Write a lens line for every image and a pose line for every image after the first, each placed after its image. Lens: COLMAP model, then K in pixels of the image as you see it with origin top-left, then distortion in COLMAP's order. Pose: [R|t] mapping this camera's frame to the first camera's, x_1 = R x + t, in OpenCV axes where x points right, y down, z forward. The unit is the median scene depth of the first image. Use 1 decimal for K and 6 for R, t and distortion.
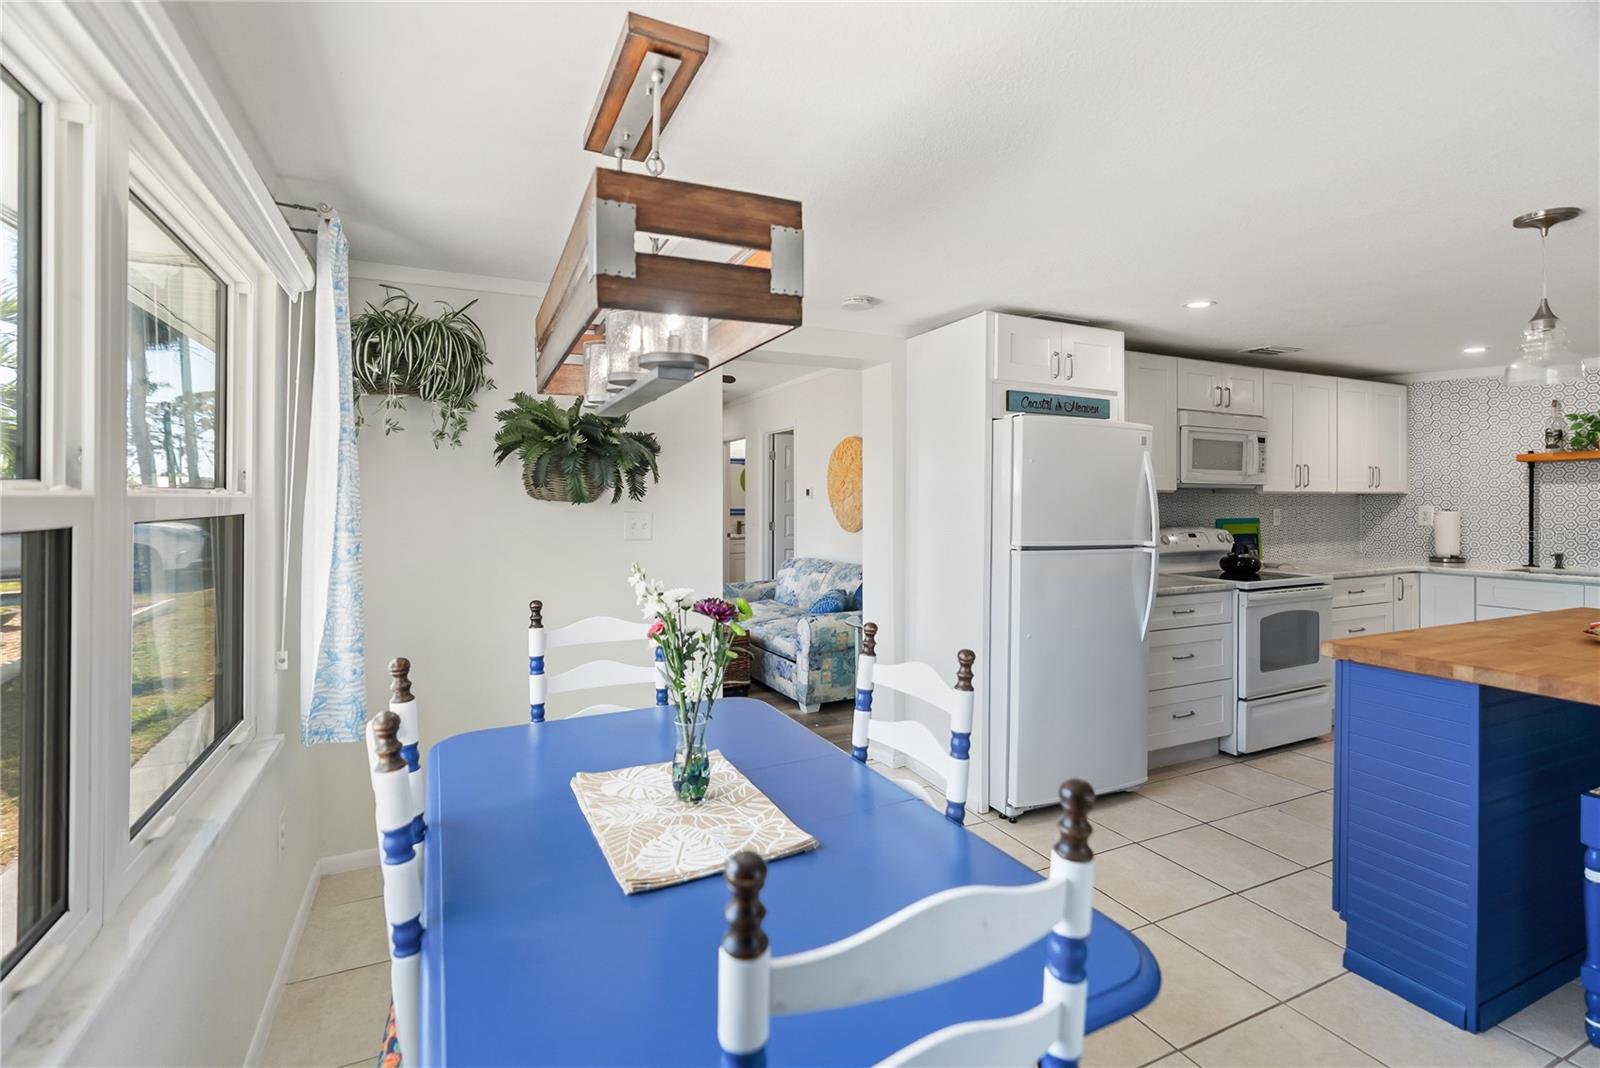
lens RADIAL K [[738.0, 0, 798.0], [0, 738.0, 502.9], [0, 0, 1]] dist [-0.001401, 0.001139]
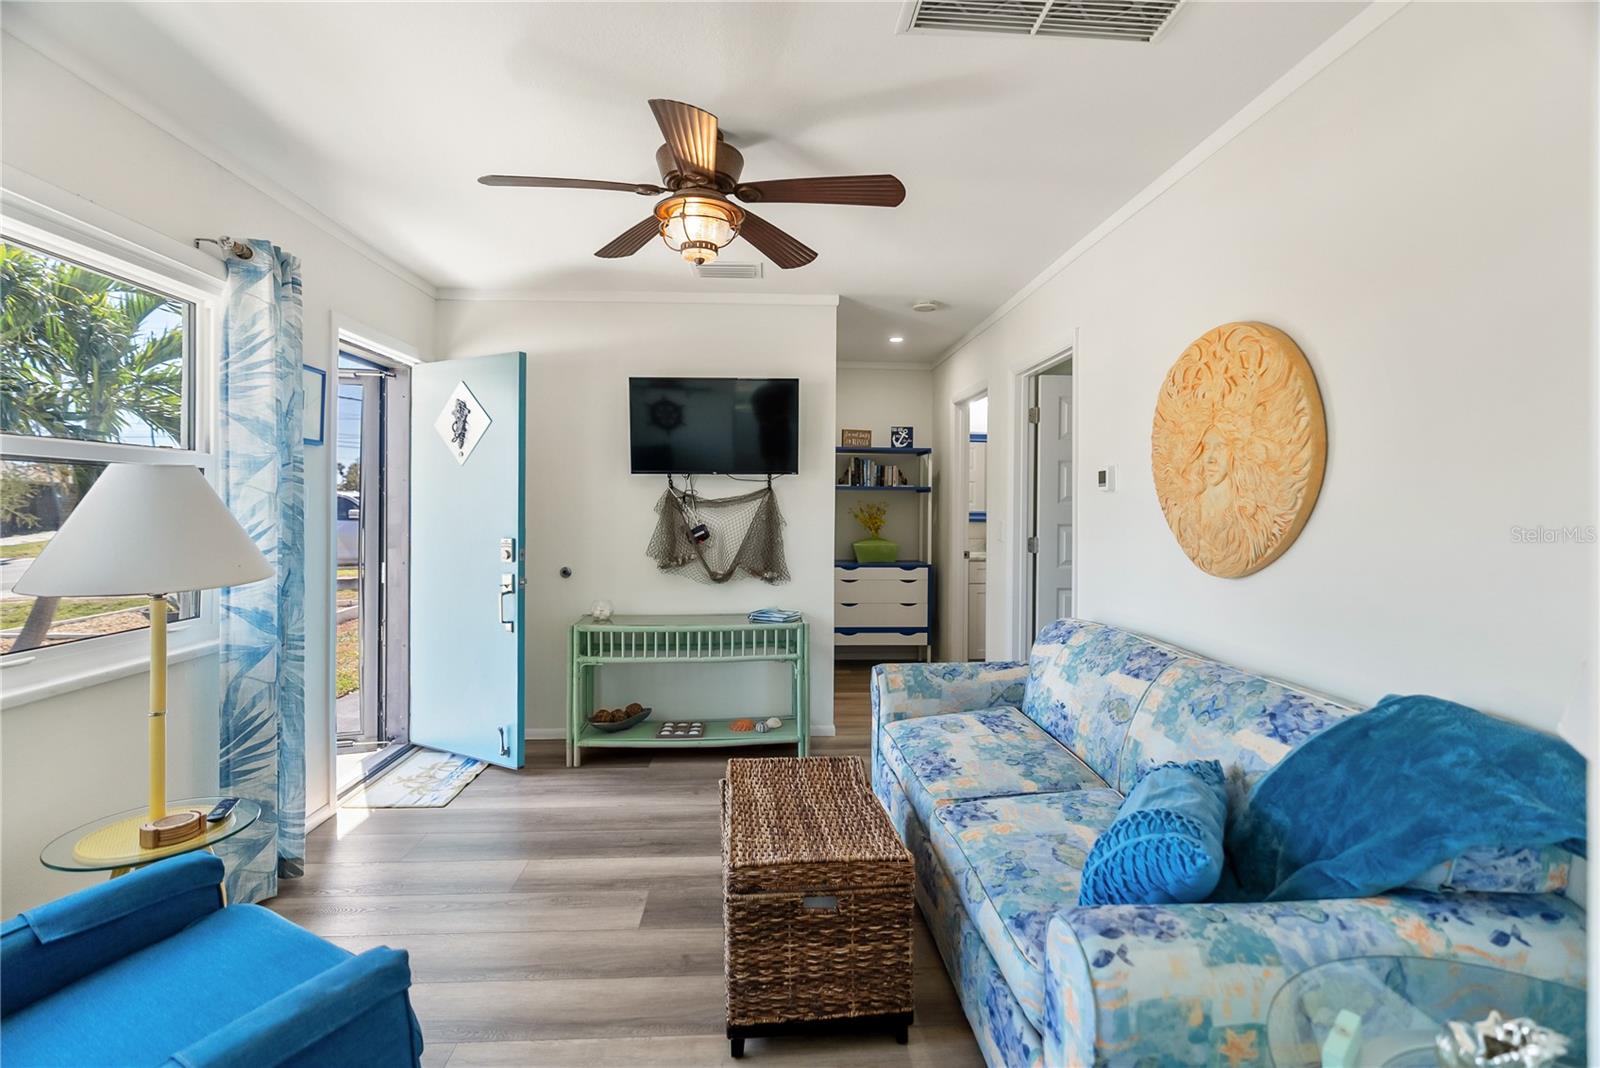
lens RADIAL K [[725.2, 0, 801.9], [0, 725.2, 501.8], [0, 0, 1]] dist [-0.000618, 0.000187]
pose [[0.925108, 0.008043, -0.379619, 0.017672], [-0.010088, 0.999943, -0.003398, 0.006090], [0.379570, 0.006973, 0.925137, 0.789498]]
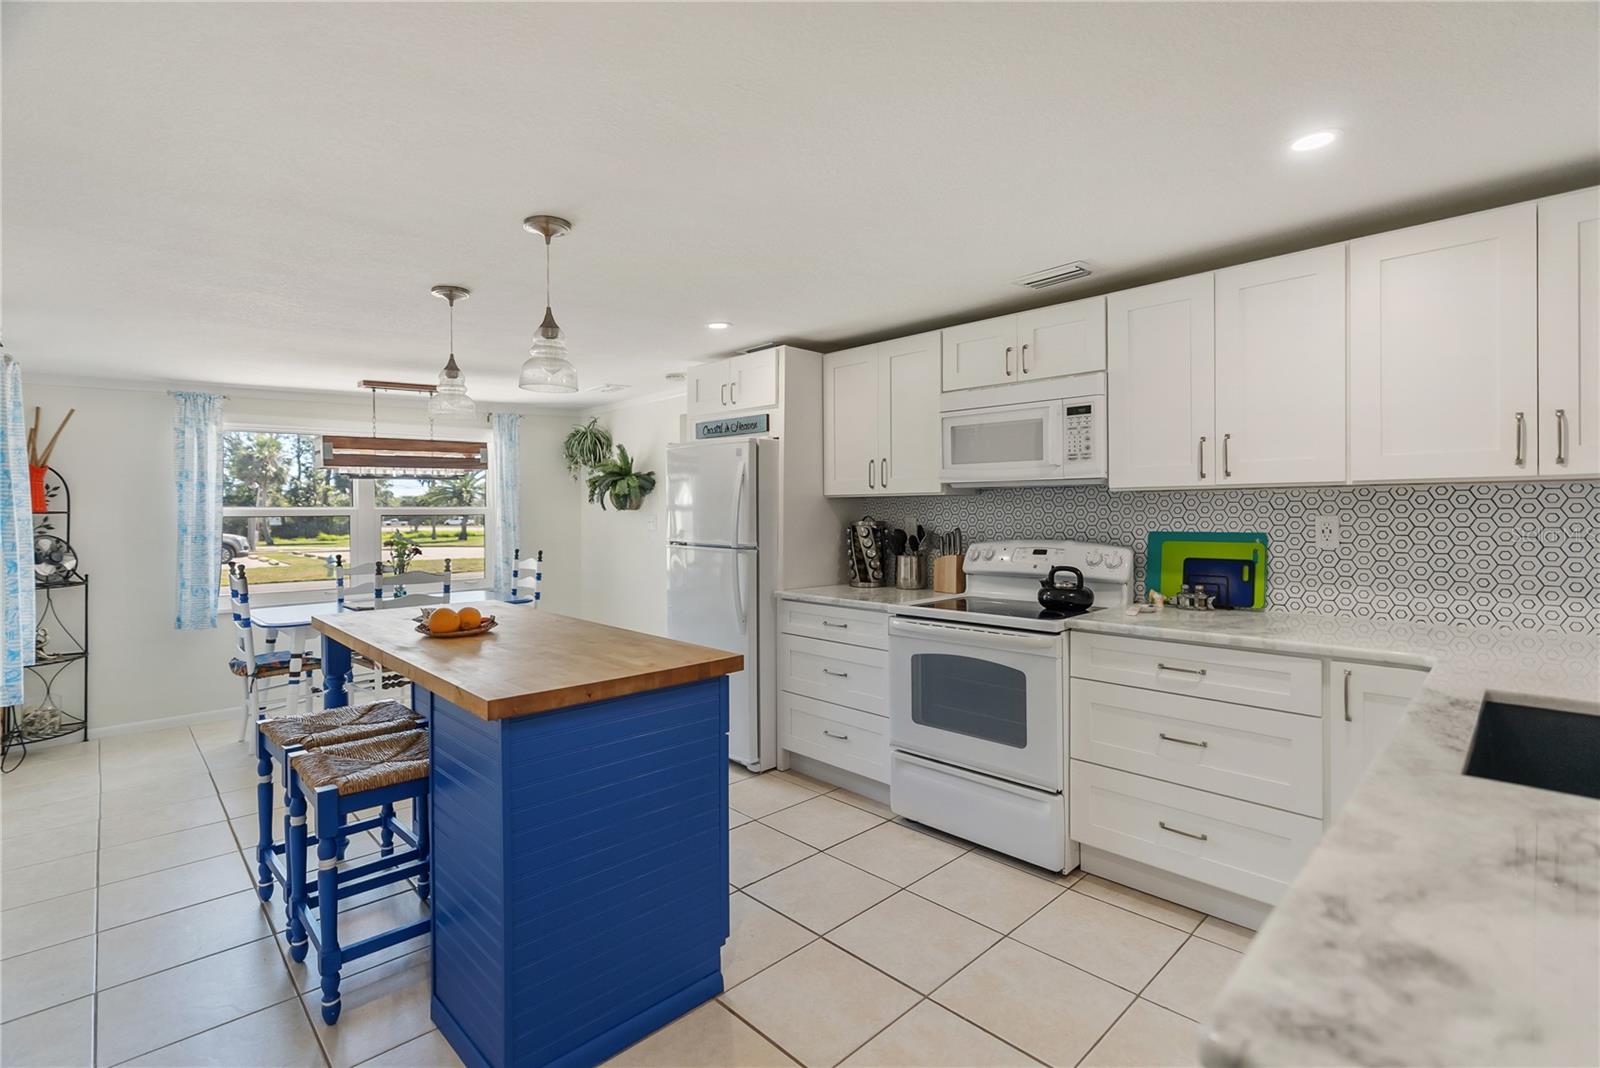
lens RADIAL K [[742.9, 0, 806.7], [0, 742.9, 514.0], [0, 0, 1]] dist [0.000881, 0.000185]
pose [[0.317044, 0.003149, -0.948406, 1.202409], [0.004226, 0.999980, 0.004733, 0.002490], [0.948401, -0.005508, 0.317024, 0.573761]]
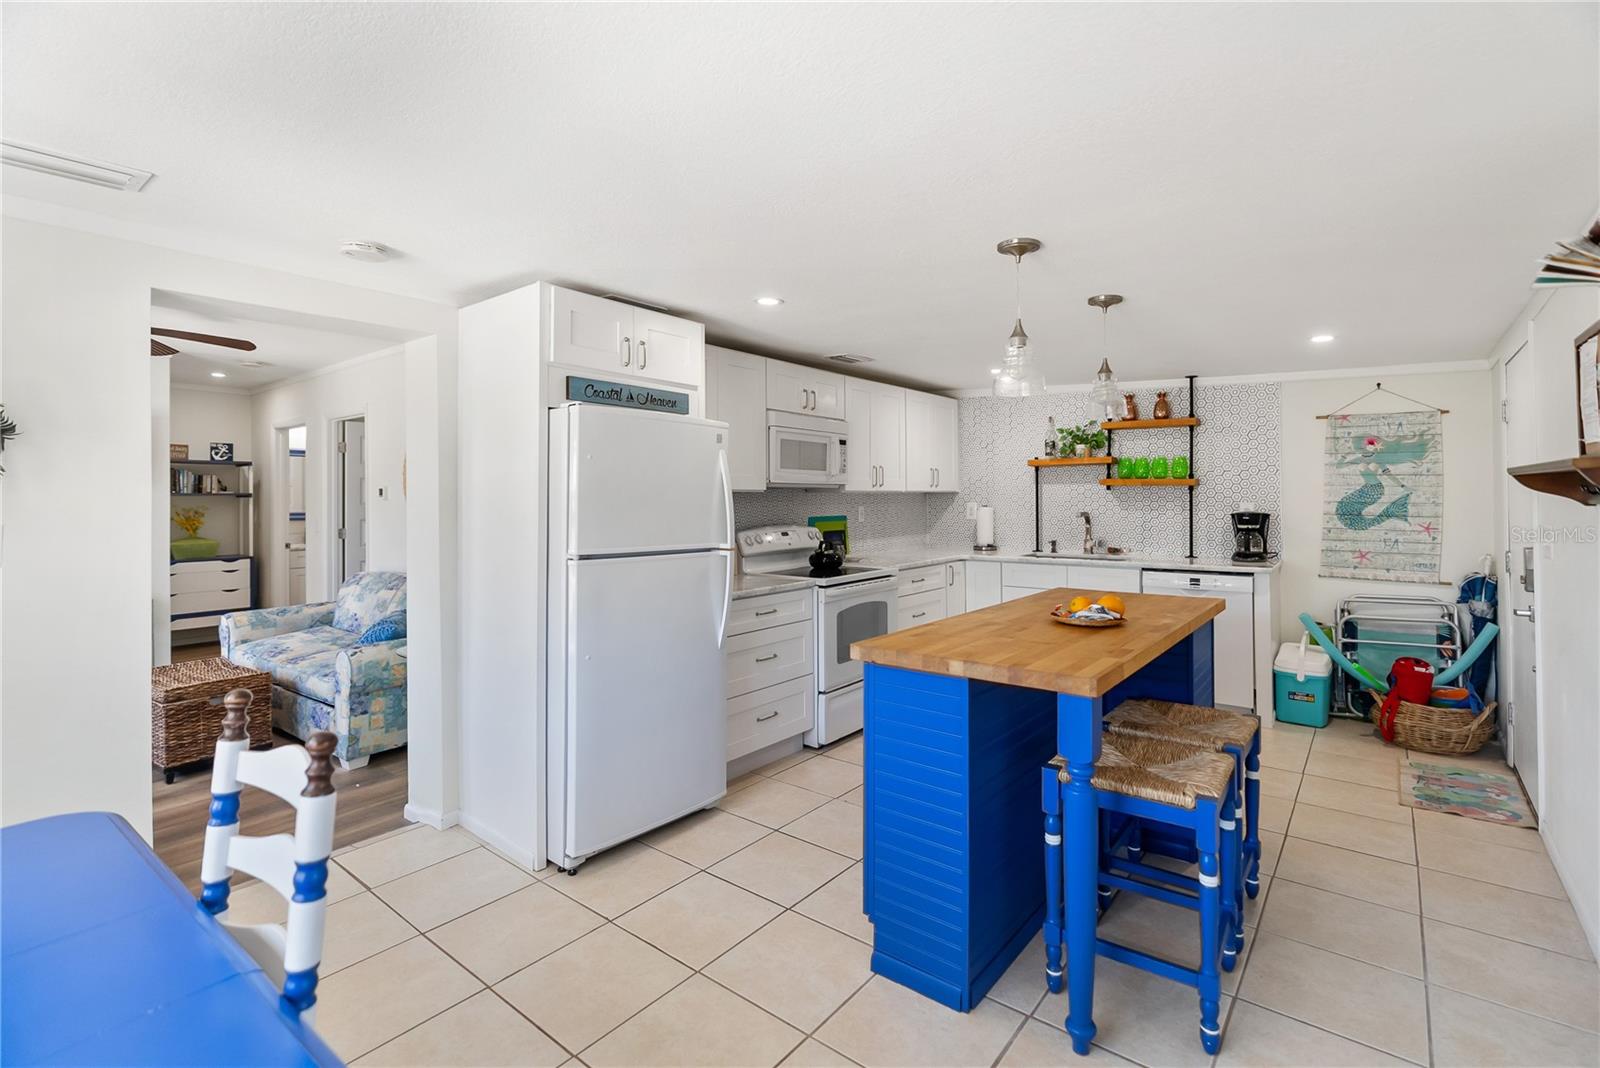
lens RADIAL K [[741.0, 0, 807.1], [0, 741.0, 495.3], [0, 0, 1]] dist [-0.001266, 0.000111]
pose [[0.896485, -0.004231, 0.443053, 0.112265], [0.007790, 0.999950, -0.006213, -0.002925], [-0.443005, 0.009021, 0.896474, 0.069431]]
